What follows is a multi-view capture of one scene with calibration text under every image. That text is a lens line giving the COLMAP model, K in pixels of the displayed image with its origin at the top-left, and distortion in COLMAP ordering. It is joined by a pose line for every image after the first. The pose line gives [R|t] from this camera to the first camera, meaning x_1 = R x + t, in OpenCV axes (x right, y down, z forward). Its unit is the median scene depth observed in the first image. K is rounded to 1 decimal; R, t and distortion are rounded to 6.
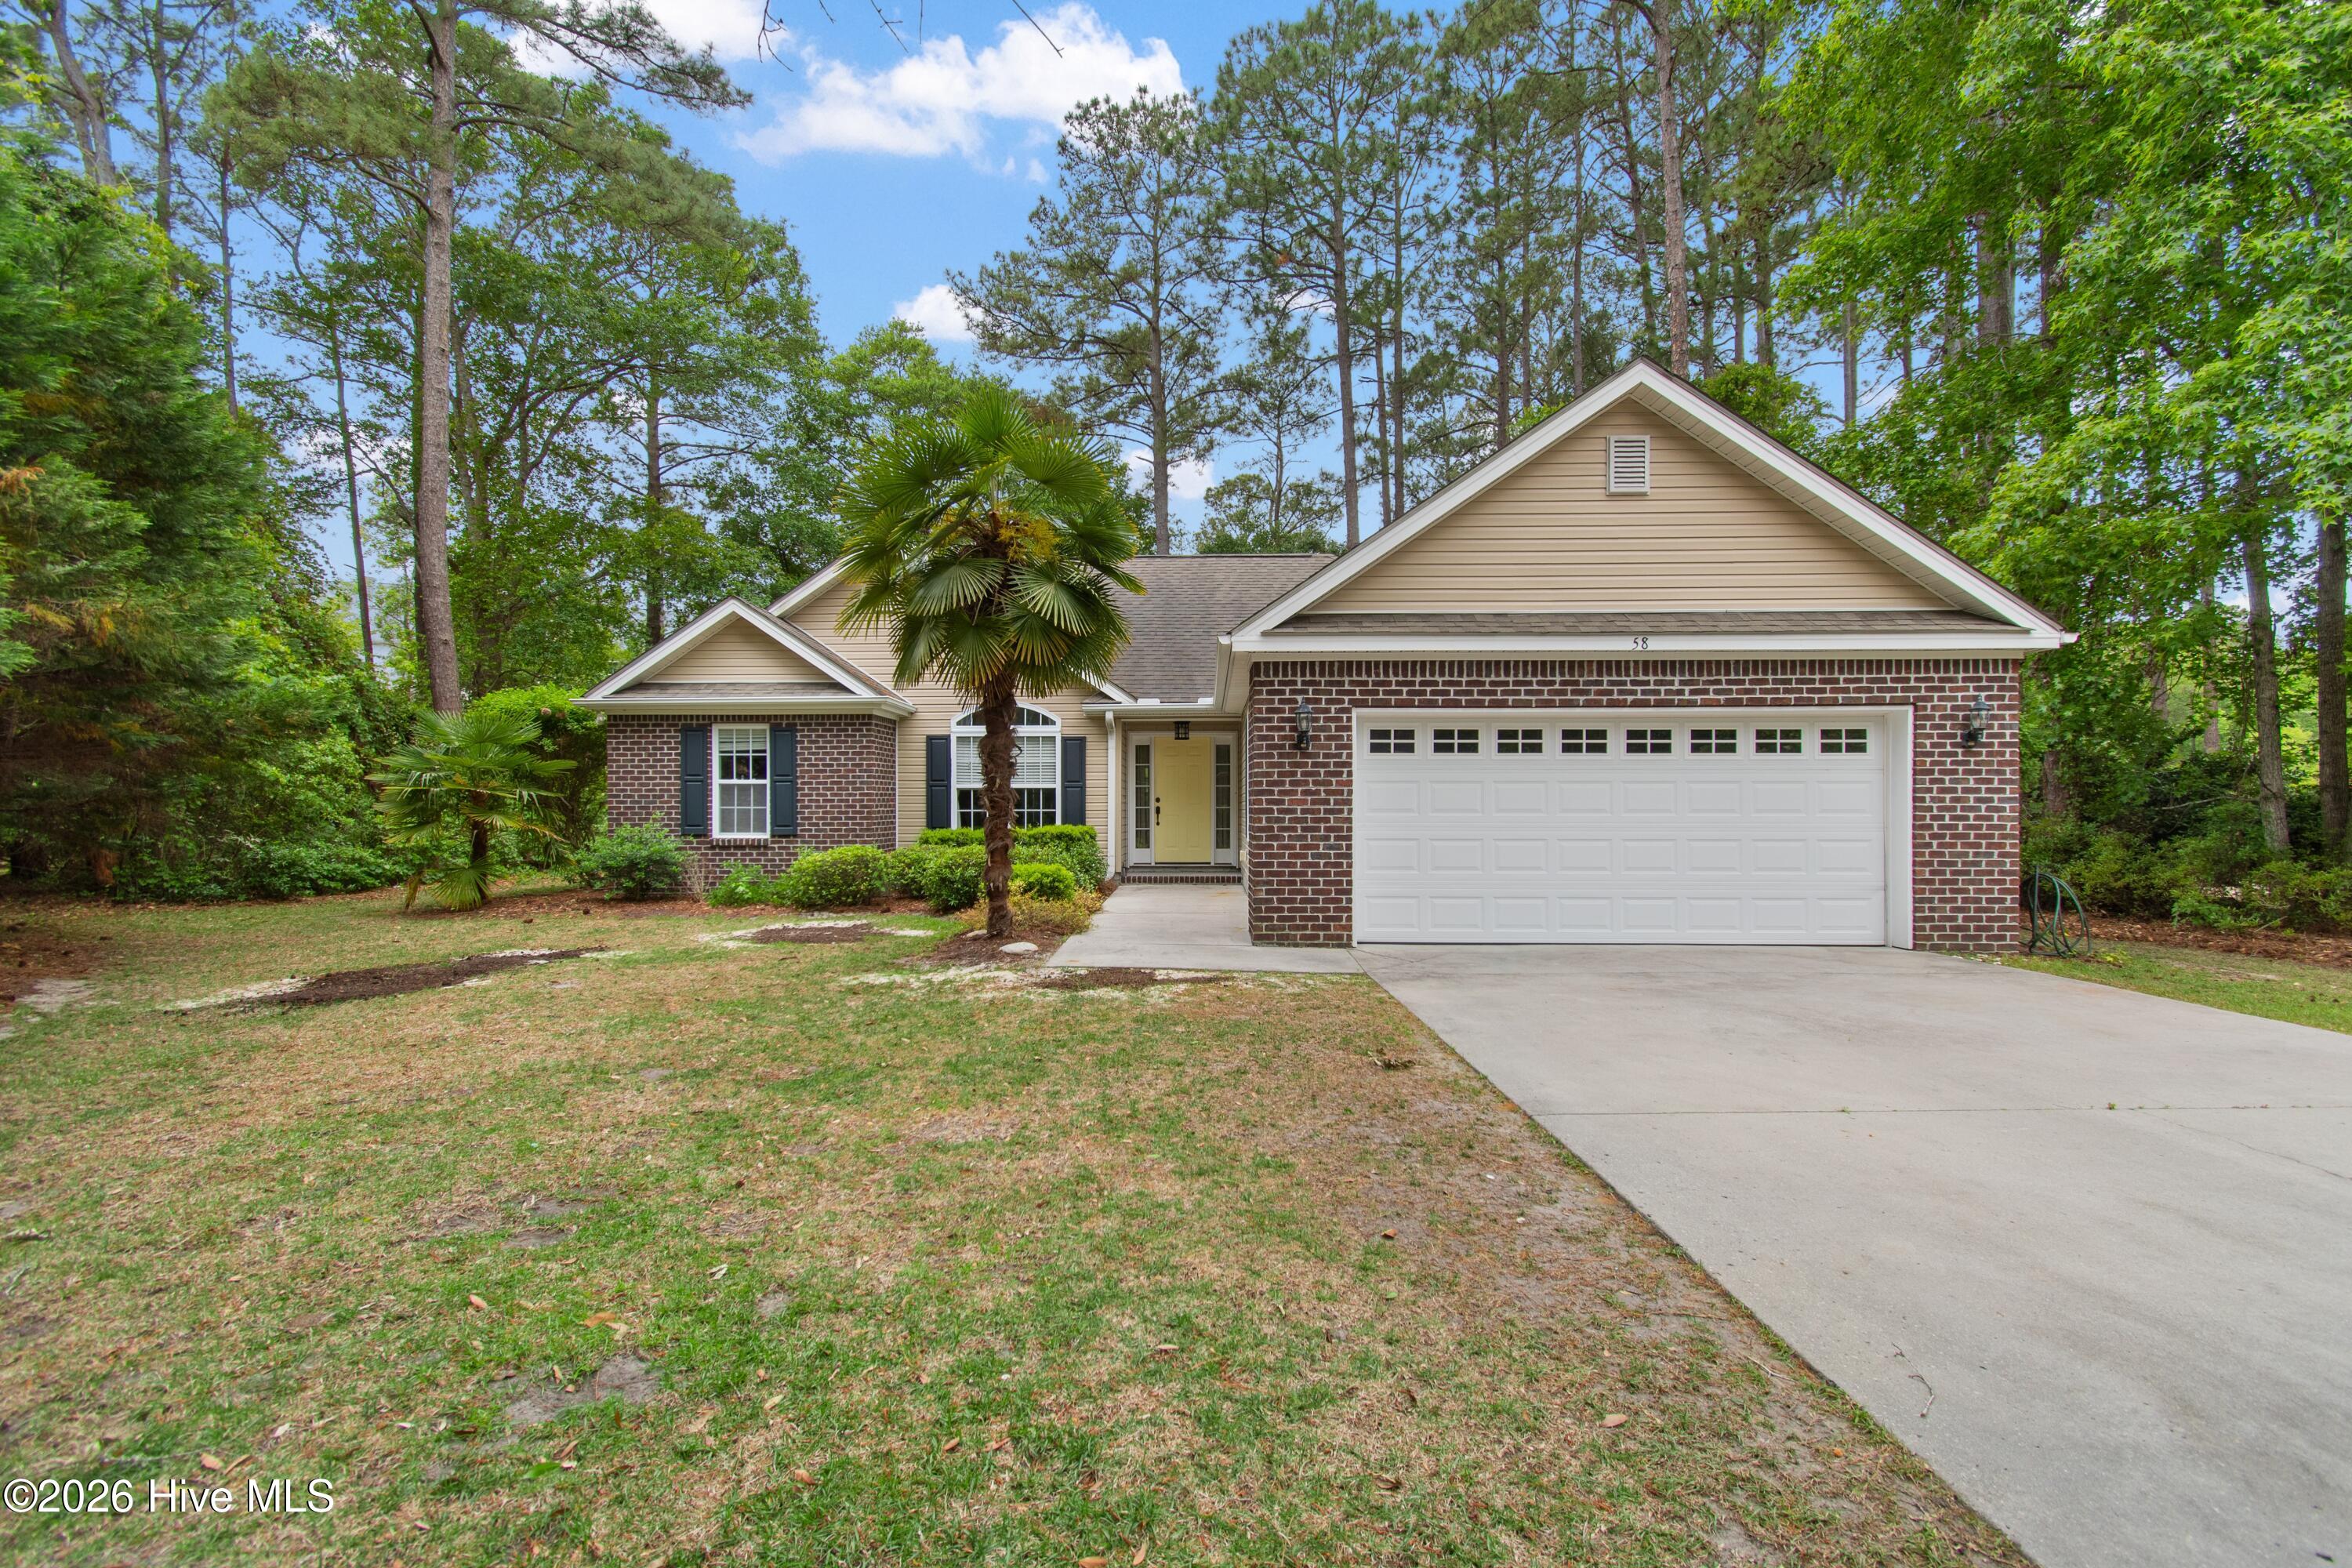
lens RADIAL K [[1034.4, 0, 1176.5], [0, 1034.4, 791.9], [0, 0, 1]] dist [0.003051, -0.001047]
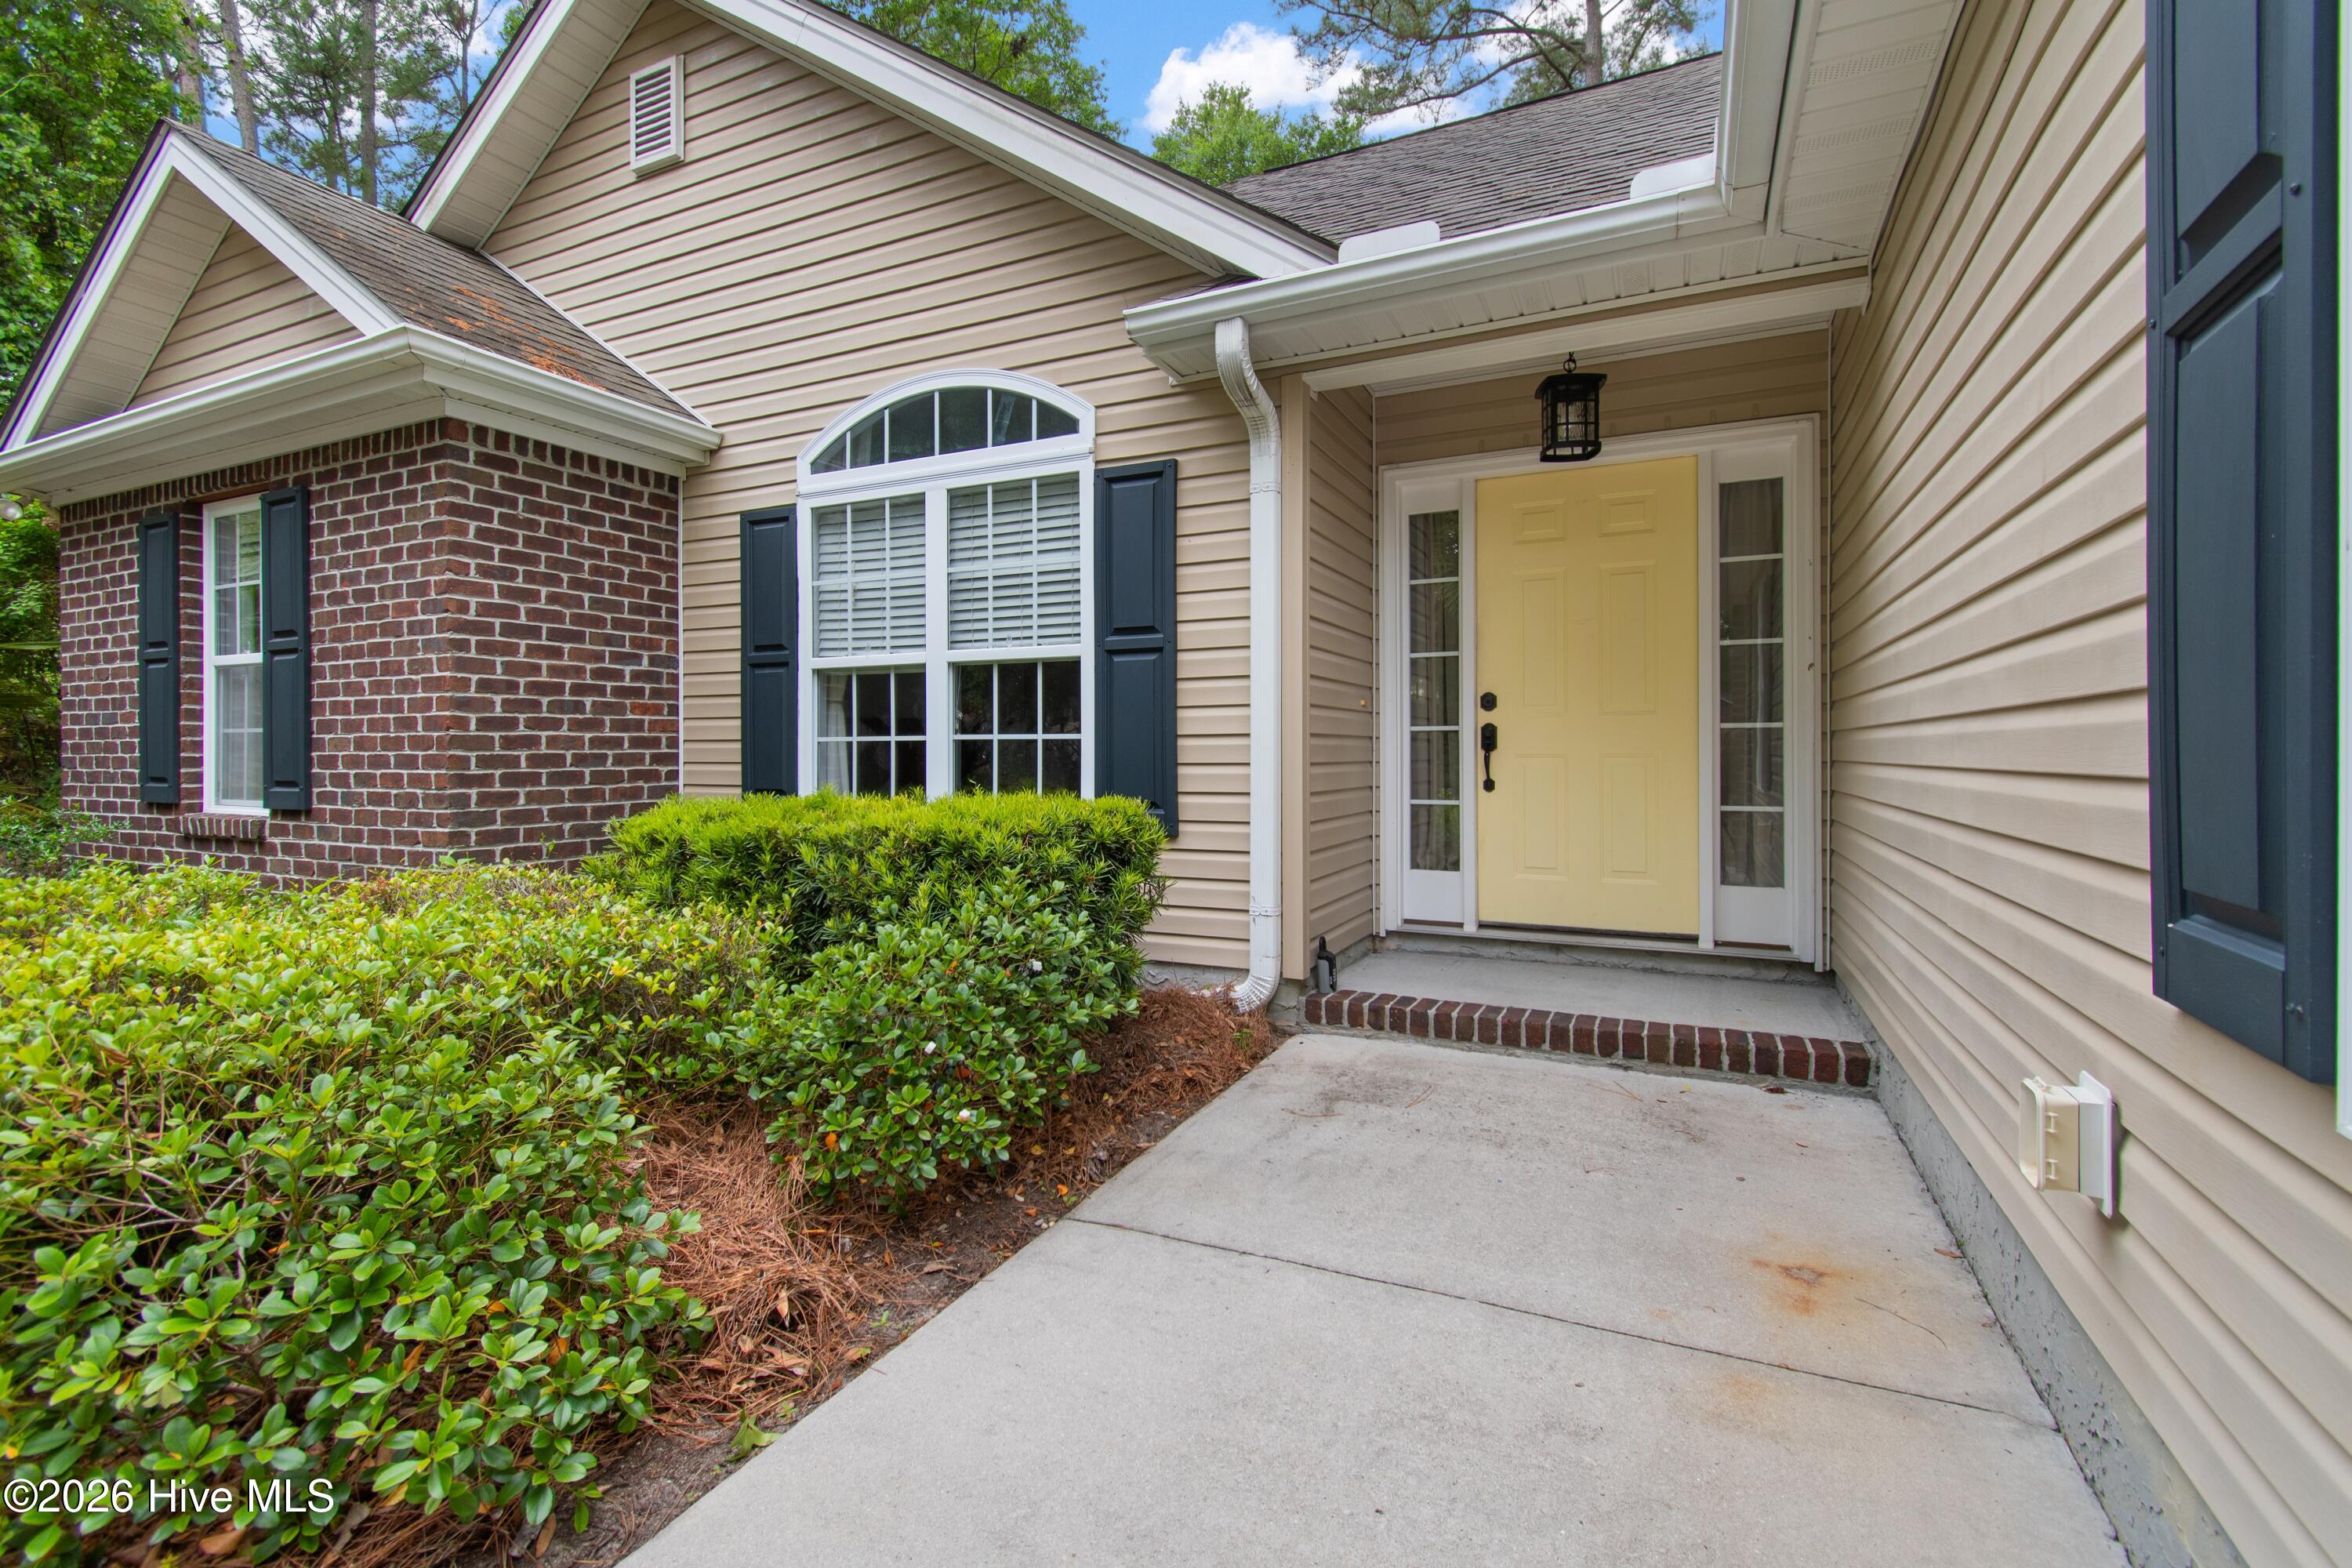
lens RADIAL K [[1034.4, 0, 1185.1], [0, 1034.4, 736.8], [0, 0, 1]] dist [0.003051, -0.001047]
pose [[0.912199, -0.007572, -0.409677, 0.023099], [0.006332, 0.999970, -0.004382, 0.019279], [0.409698, 0.001403, 0.912220, 0.756331]]
